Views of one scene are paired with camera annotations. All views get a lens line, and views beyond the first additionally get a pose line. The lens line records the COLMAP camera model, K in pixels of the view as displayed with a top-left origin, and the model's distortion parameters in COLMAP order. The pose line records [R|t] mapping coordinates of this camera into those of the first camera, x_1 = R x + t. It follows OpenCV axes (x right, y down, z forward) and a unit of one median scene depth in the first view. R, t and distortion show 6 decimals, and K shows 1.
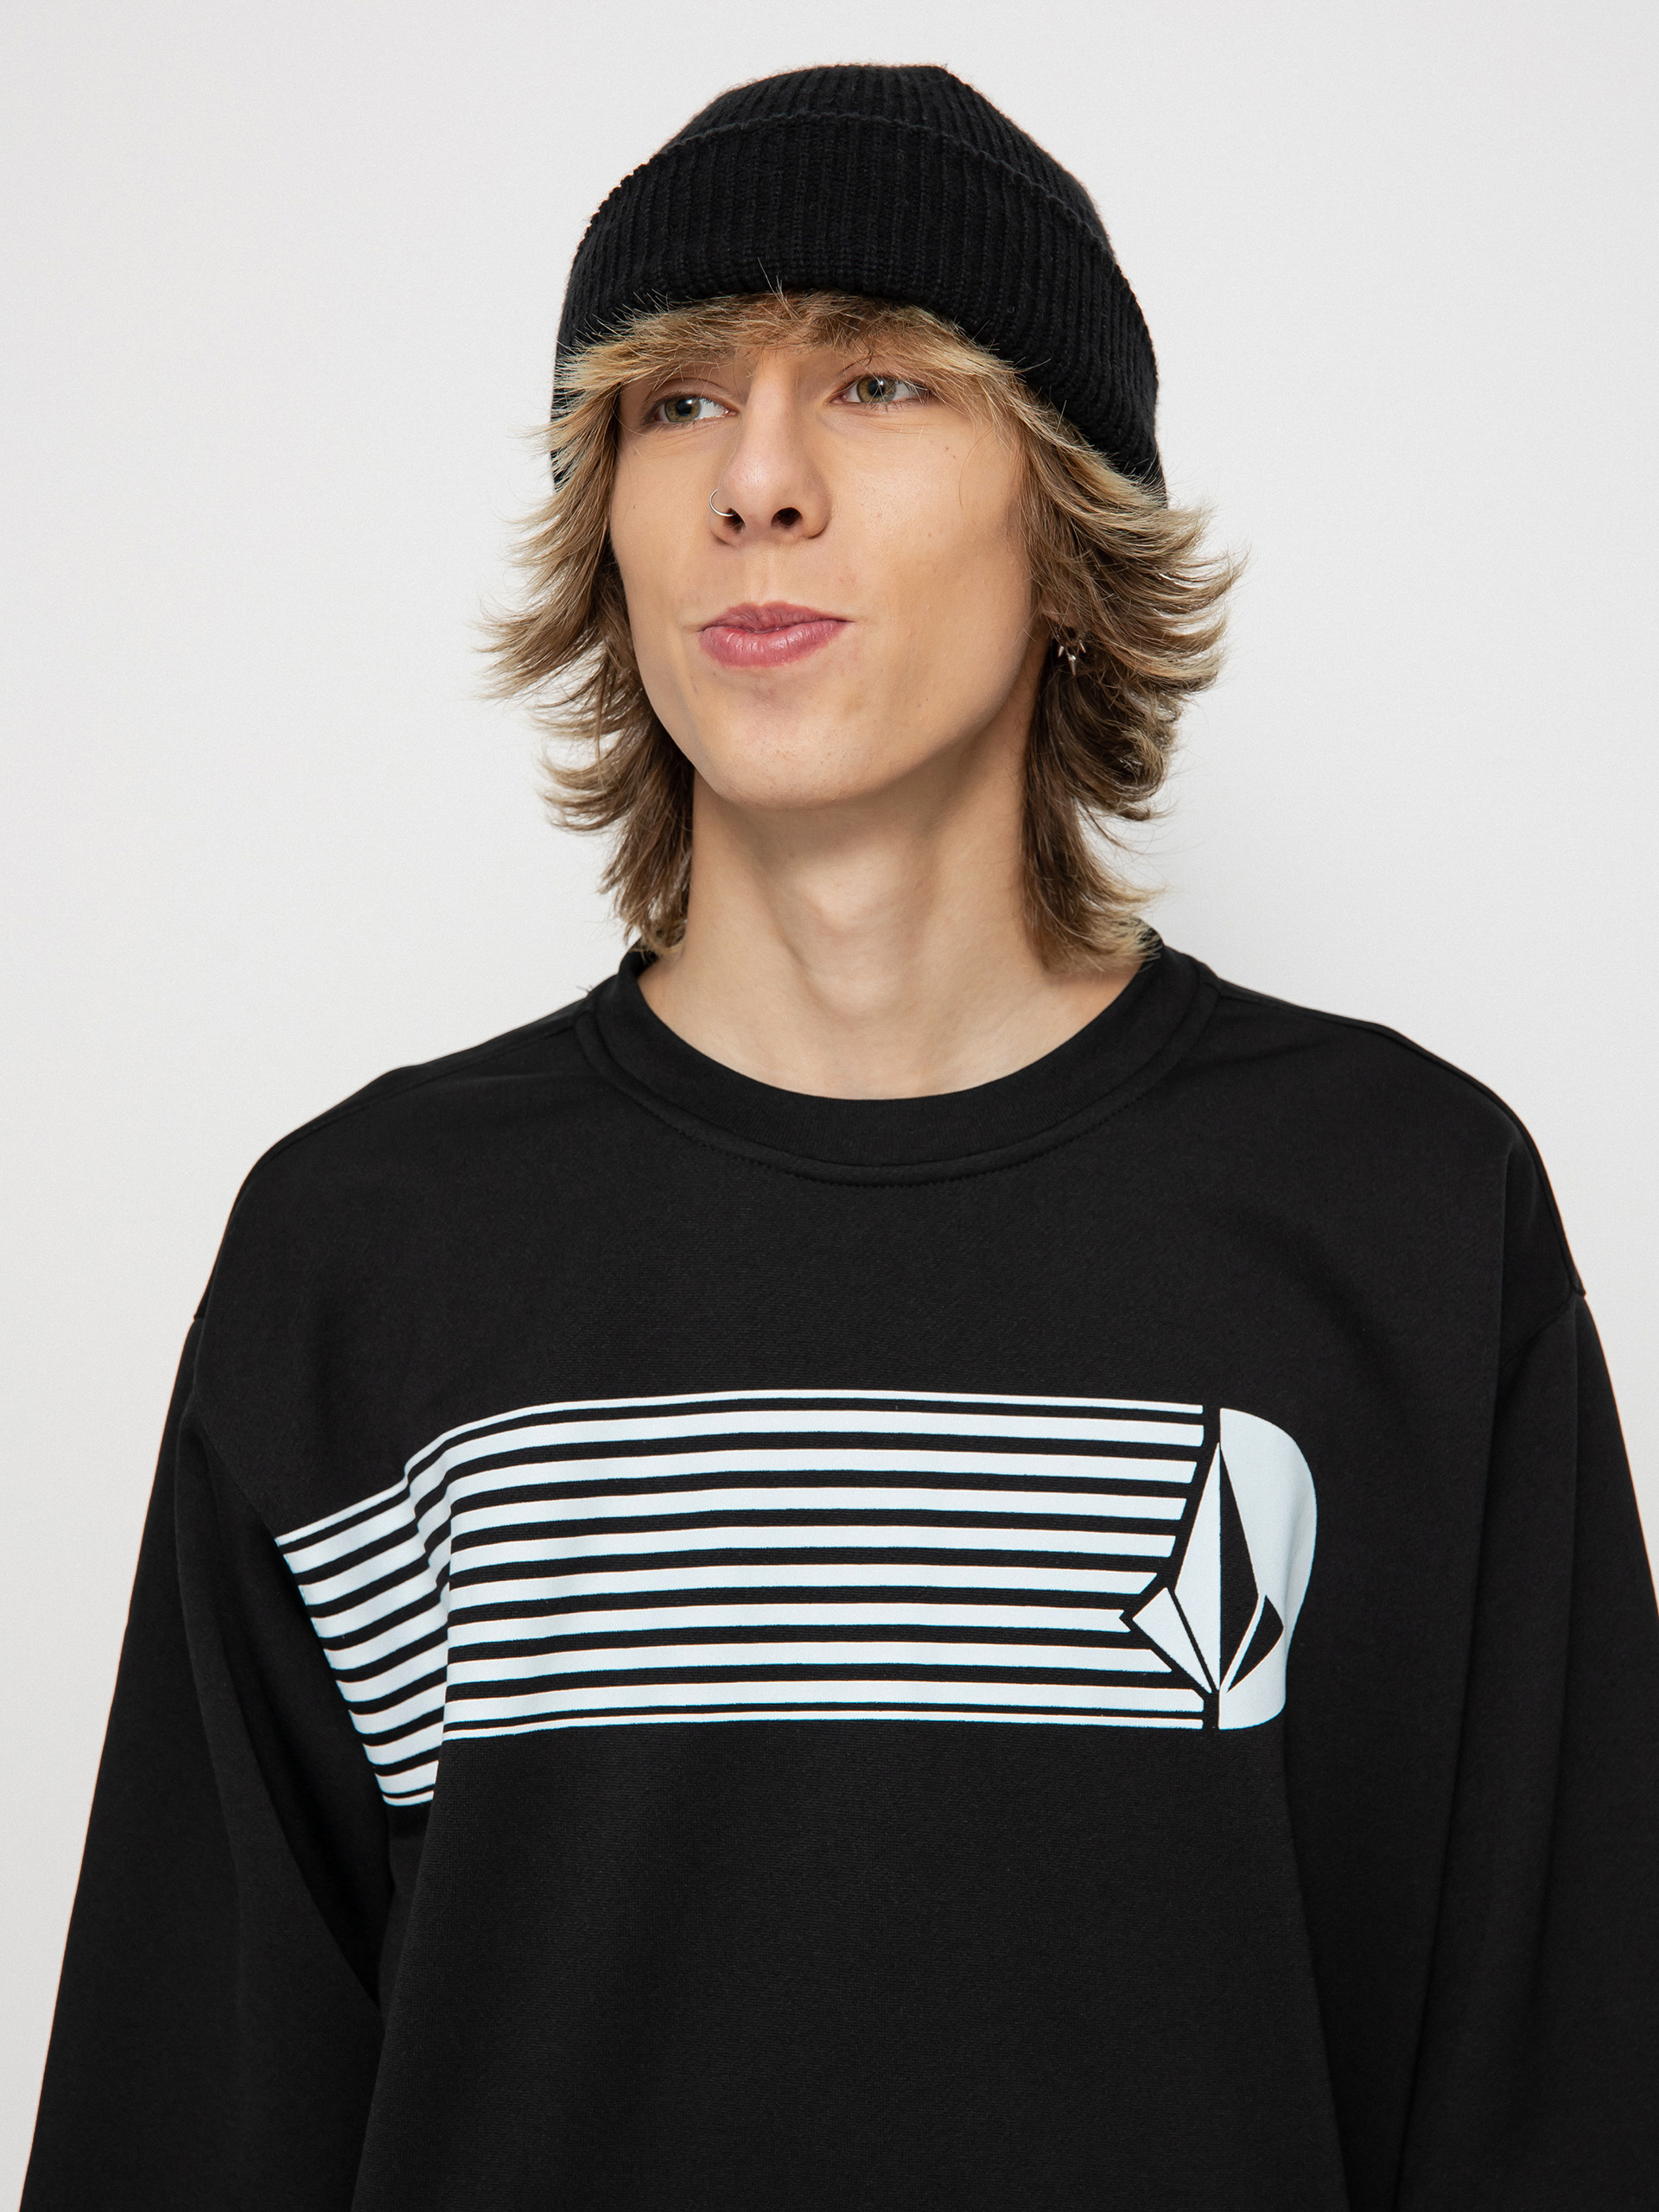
lens RADIAL K [[4338.4, 0, 829.5], [0, 4338.4, 1106.0], [0, 0, 1]] dist [-0.166800, -0.035588]
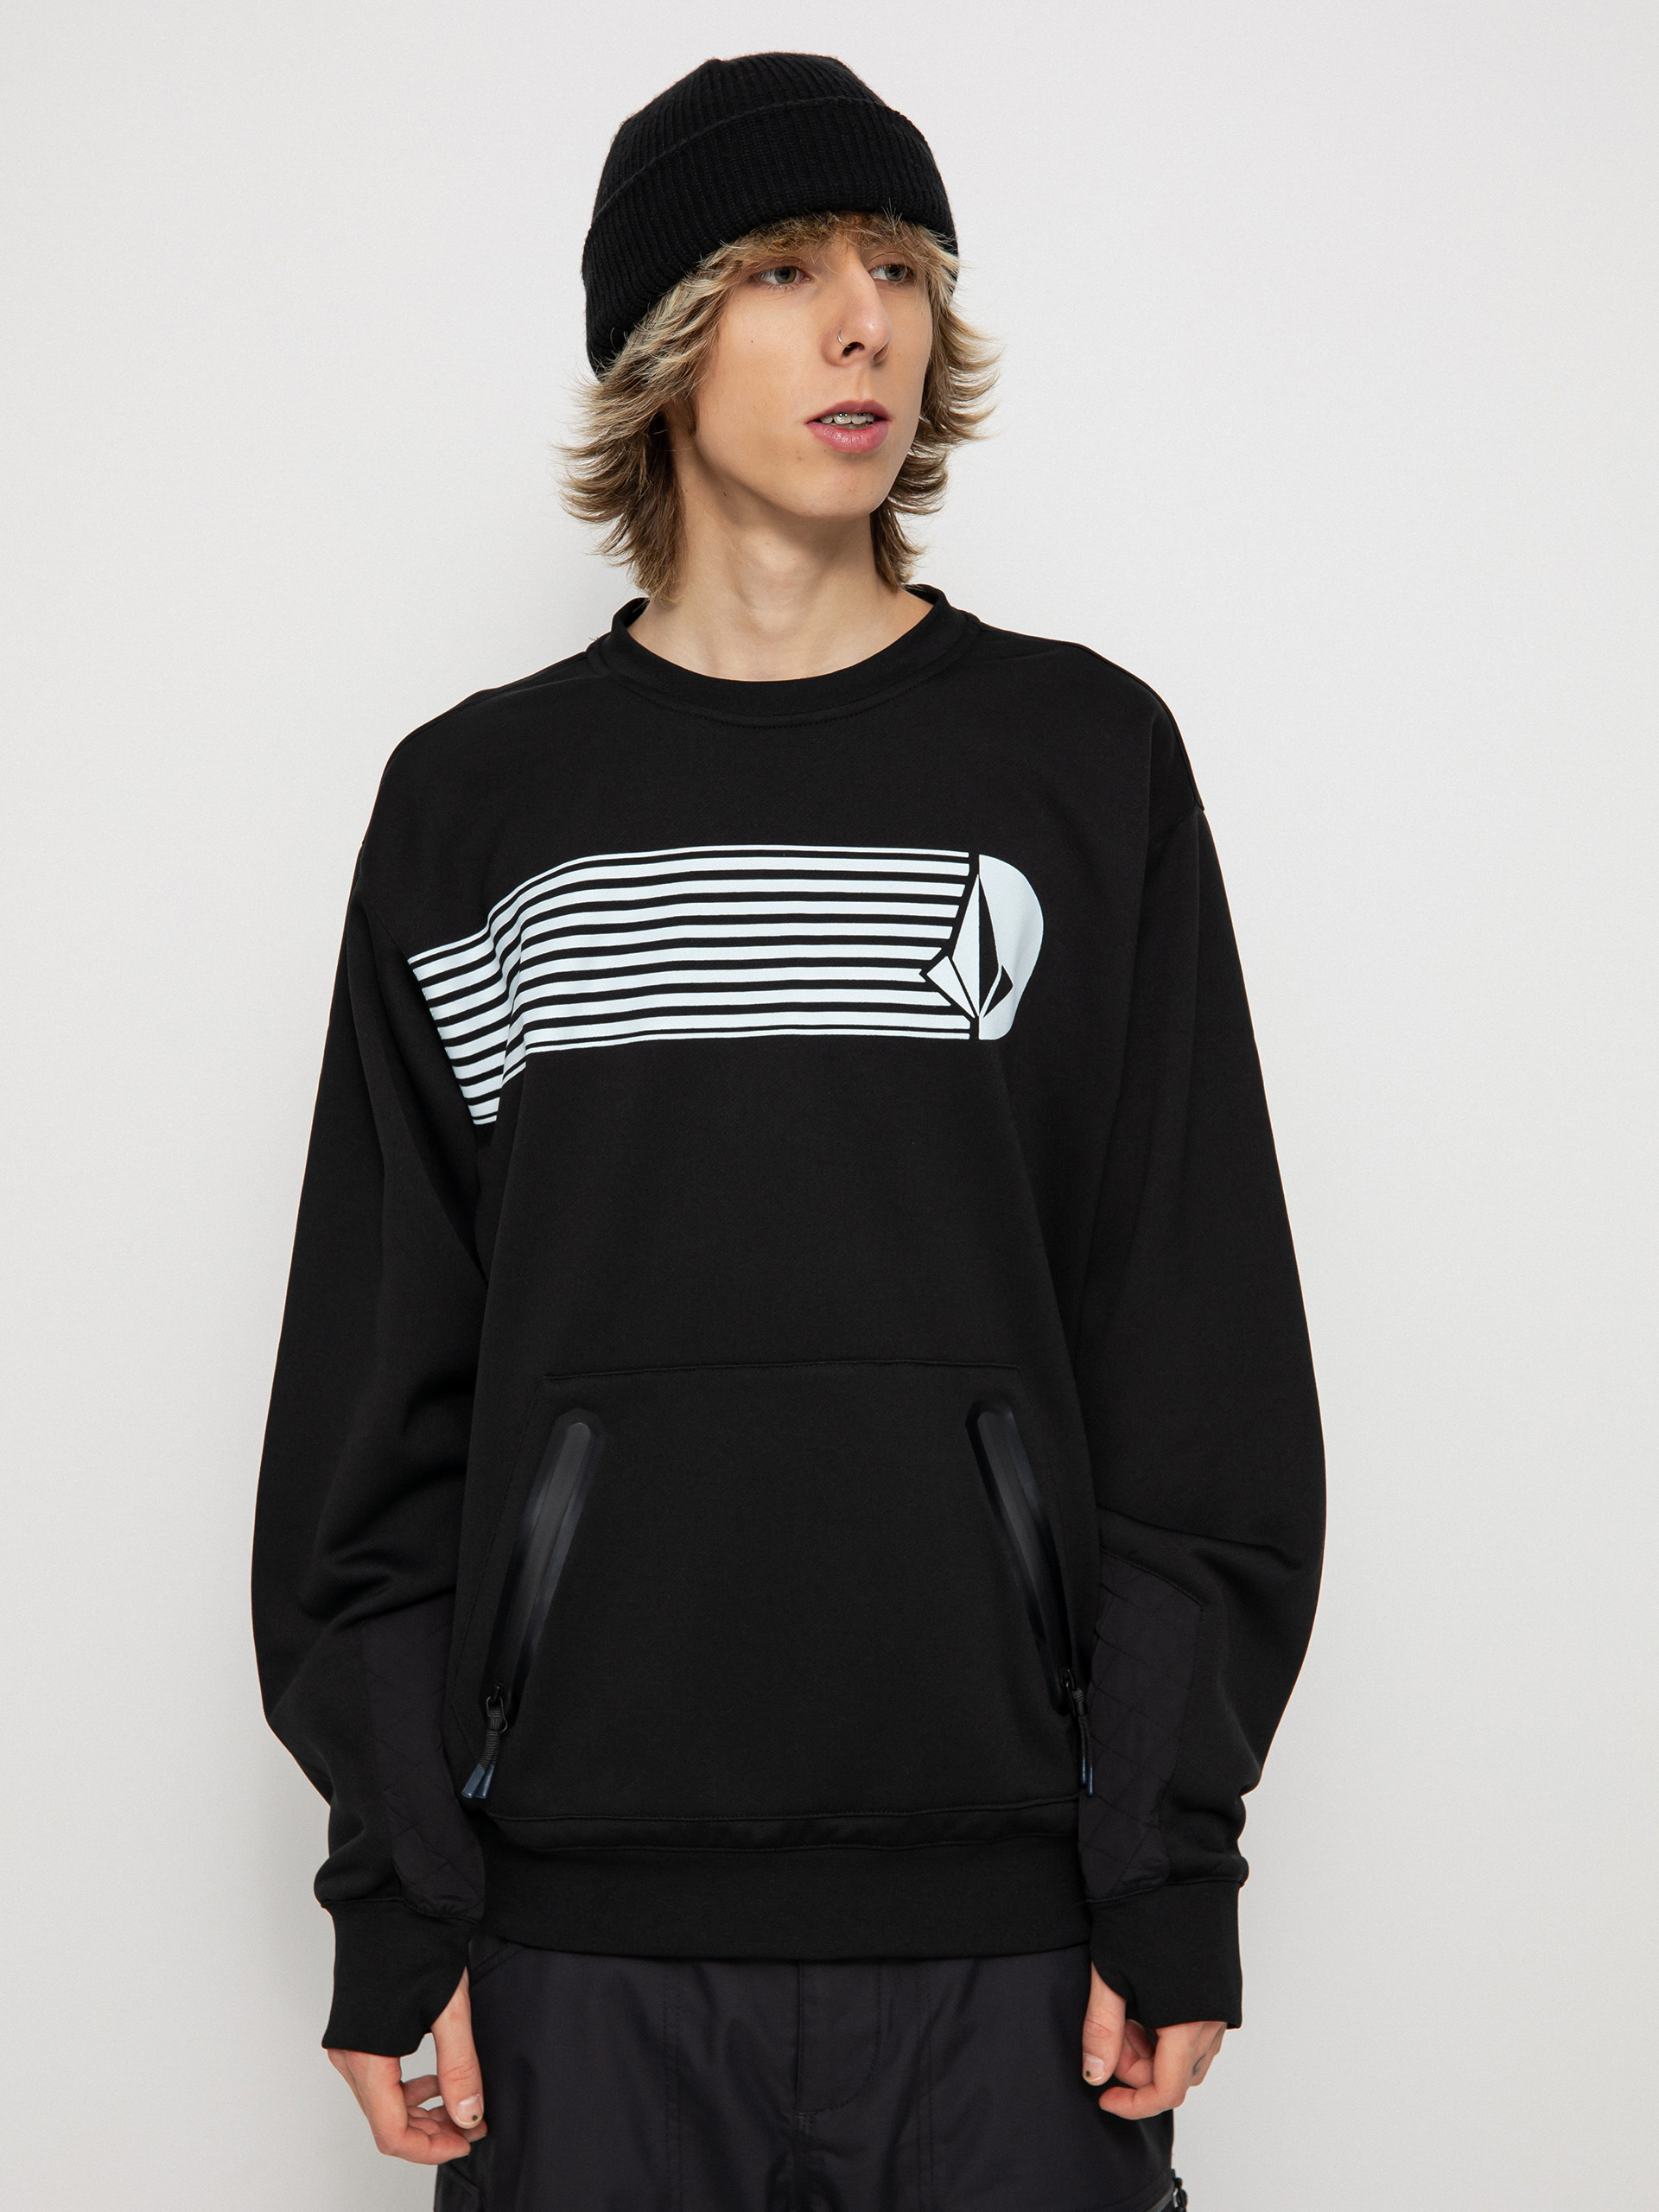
lens RADIAL K [[3841.9, 0, 829.5], [0, 3841.9, 1106.0], [0, 0, 1]] dist [-0.474290, -0.031248]
pose [[0.999778, -0.004074, 0.020667, 0.001509], [0.004676, 0.999563, -0.029175, 0.210164], [-0.020539, 0.029265, 0.999361, -0.475700]]
